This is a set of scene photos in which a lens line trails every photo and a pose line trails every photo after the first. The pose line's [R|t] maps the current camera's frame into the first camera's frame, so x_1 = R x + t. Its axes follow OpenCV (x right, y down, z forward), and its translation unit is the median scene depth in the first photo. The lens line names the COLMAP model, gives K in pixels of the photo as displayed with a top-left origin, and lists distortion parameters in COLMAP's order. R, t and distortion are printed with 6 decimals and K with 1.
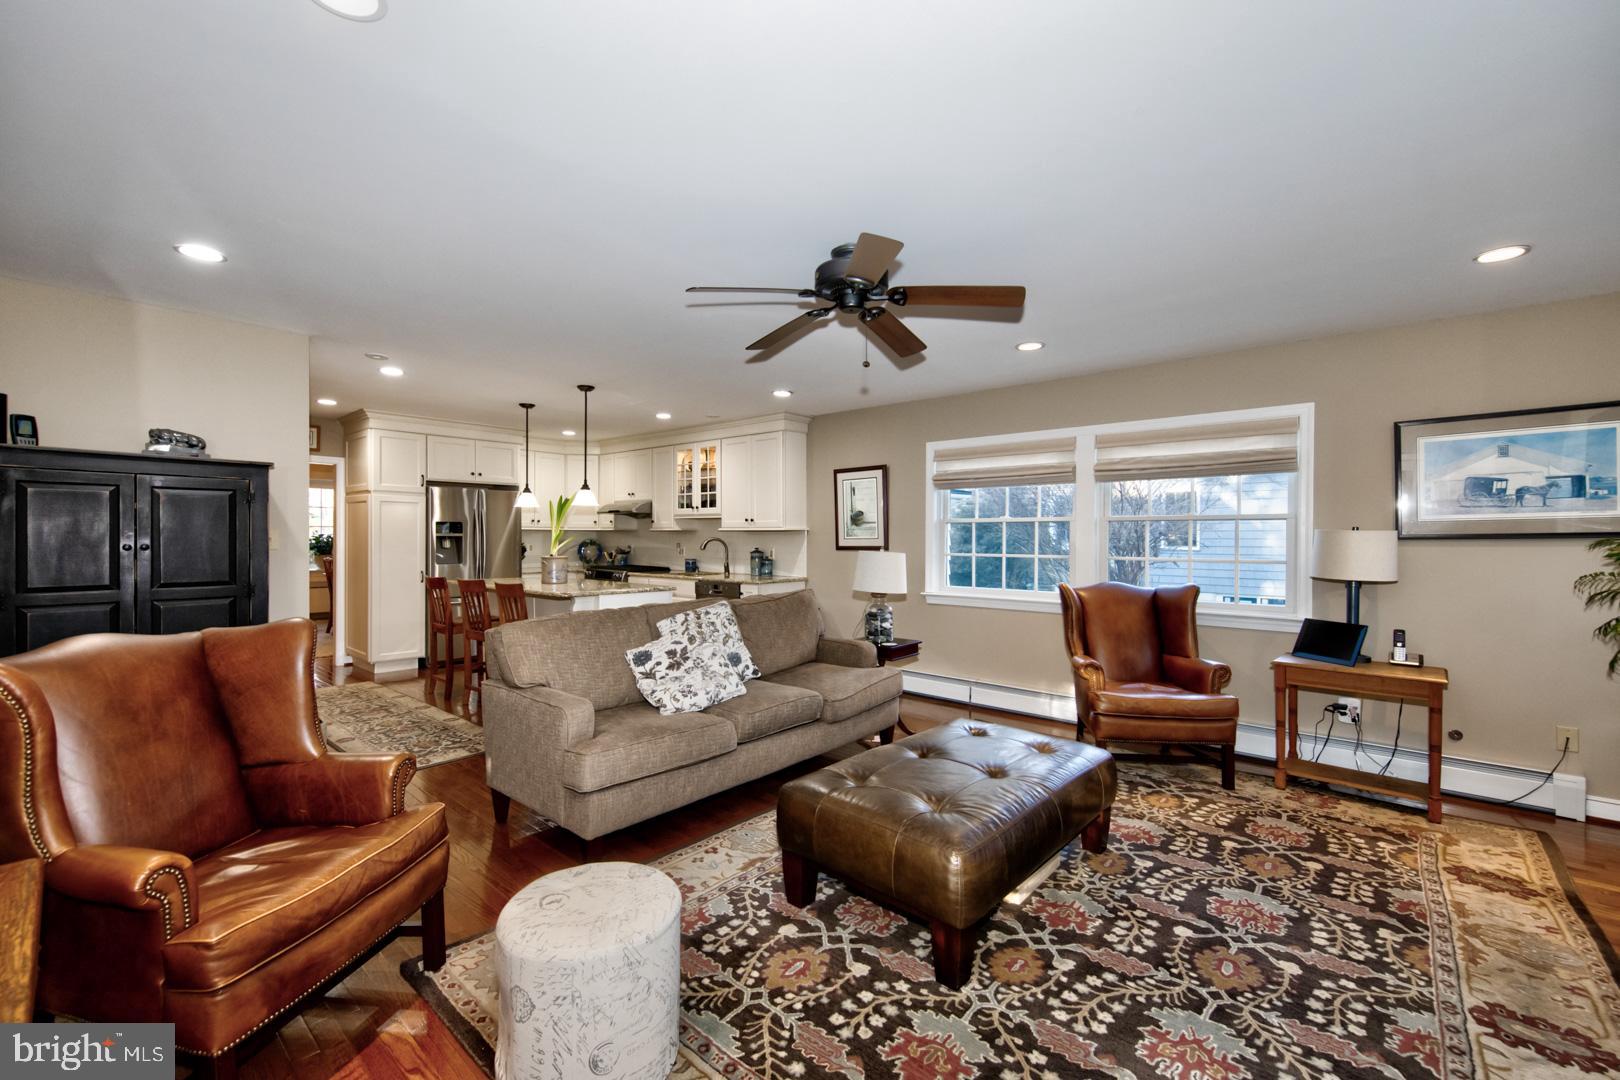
lens RADIAL K [[670.4, 0, 812.6], [0, 670.4, 538.4], [0, 0, 1]] dist [-0.000733, -0.000231]
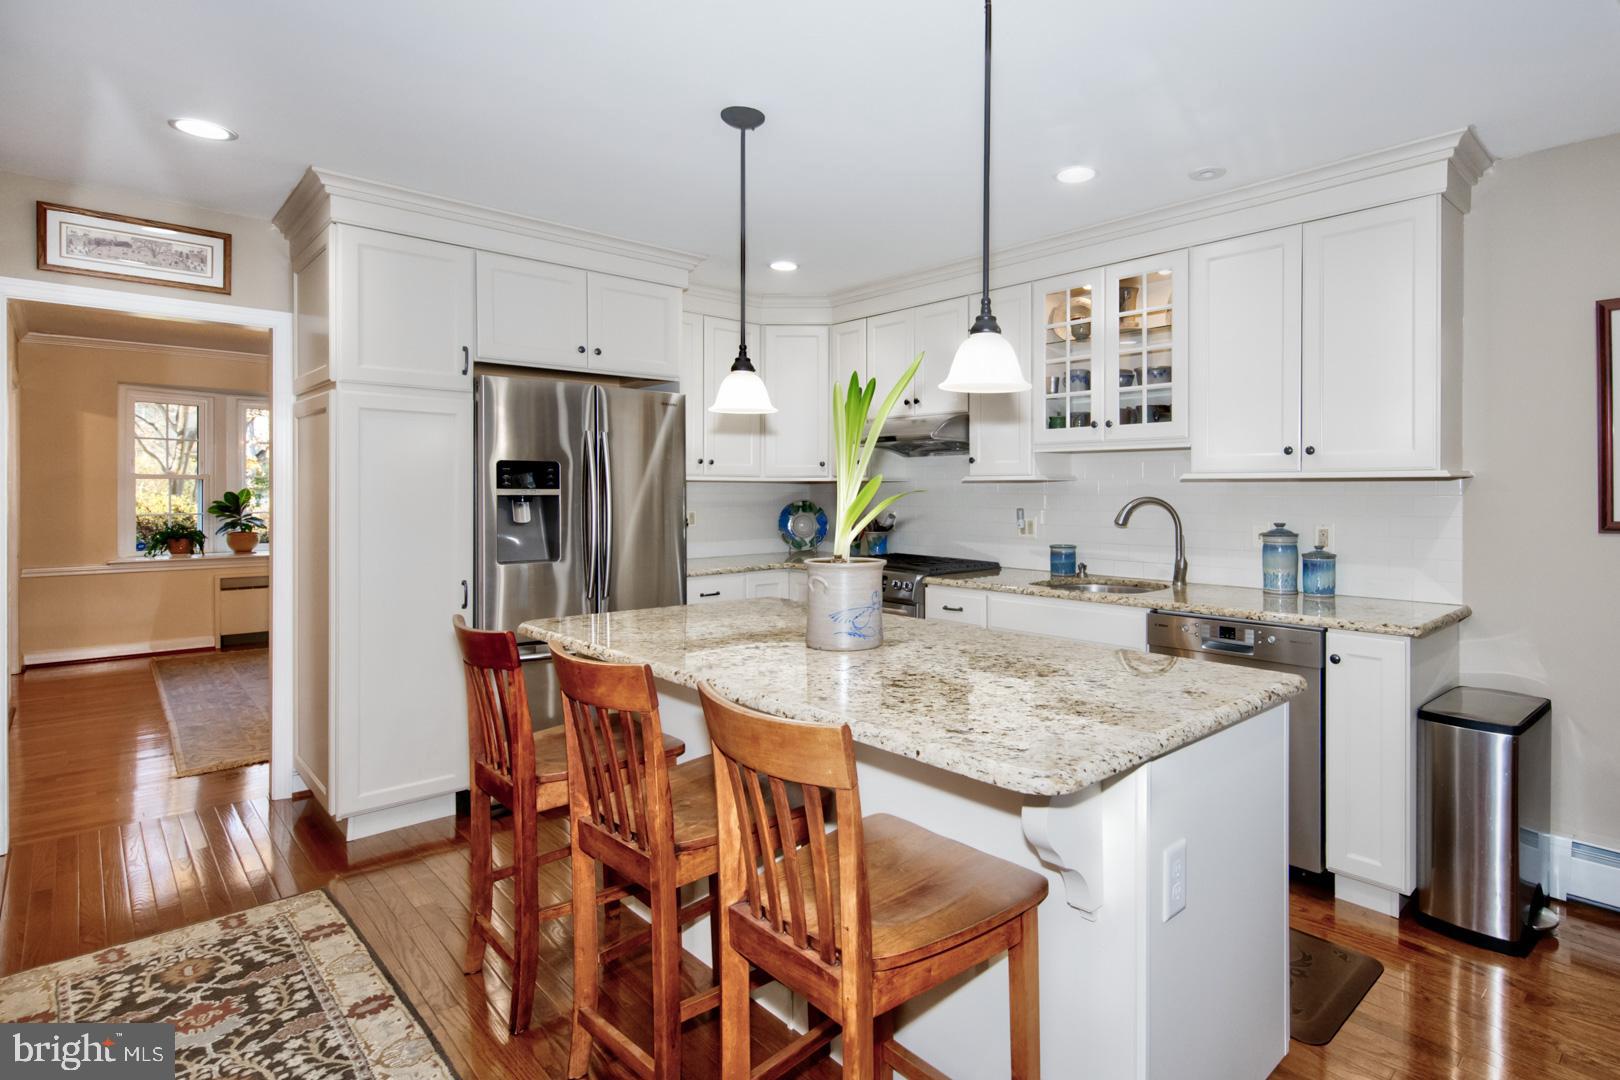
lens RADIAL K [[837.1, 0, 896.8], [0, 837.1, 489.5], [0, 0, 1]] dist [0.018881, -0.000106]
pose [[0.997391, -0.003236, -0.072120, -0.268189], [0.002809, 0.999978, -0.006020, -0.003274], [0.072138, 0.005802, 0.997378, 0.480752]]
